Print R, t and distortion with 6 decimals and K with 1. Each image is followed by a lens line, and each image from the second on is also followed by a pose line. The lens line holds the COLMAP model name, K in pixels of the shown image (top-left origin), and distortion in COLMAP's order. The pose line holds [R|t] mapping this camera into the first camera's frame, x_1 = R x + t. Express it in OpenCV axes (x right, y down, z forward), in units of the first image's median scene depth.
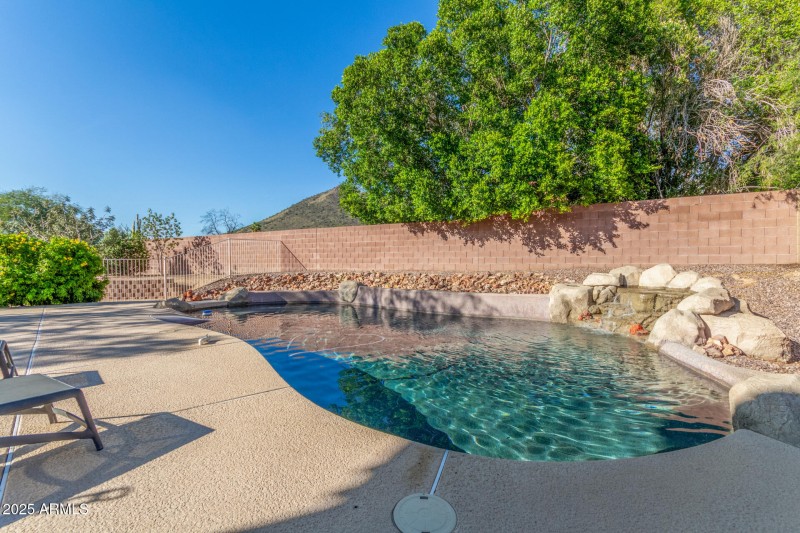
lens RADIAL K [[370.1, 0, 402.9], [0, 370.1, 262.8], [0, 0, 1]] dist [-0.004868, 0.000362]
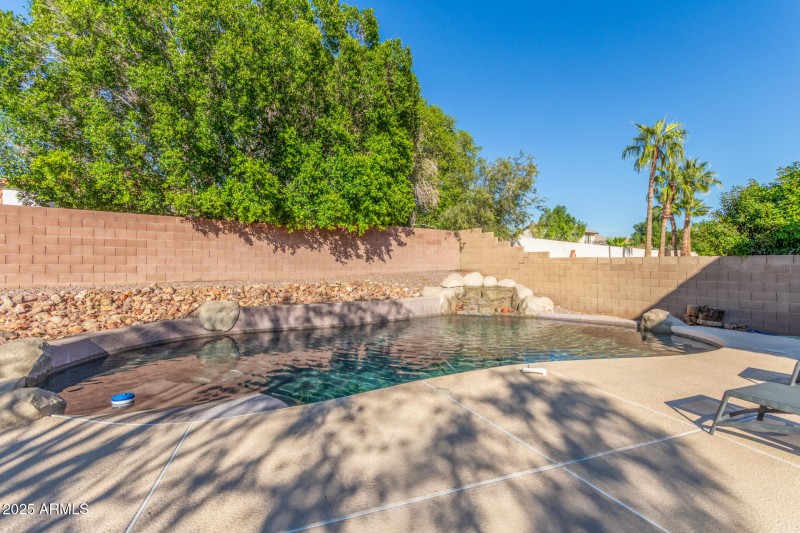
lens RADIAL K [[370.1, 0, 402.9], [0, 370.1, 267.0], [0, 0, 1]] dist [-0.004868, 0.000362]
pose [[0.378512, -0.009952, 0.925543, -0.684658], [-0.004694, 0.999909, 0.012671, -0.028069], [-0.925584, -0.009140, 0.378431, 0.433007]]
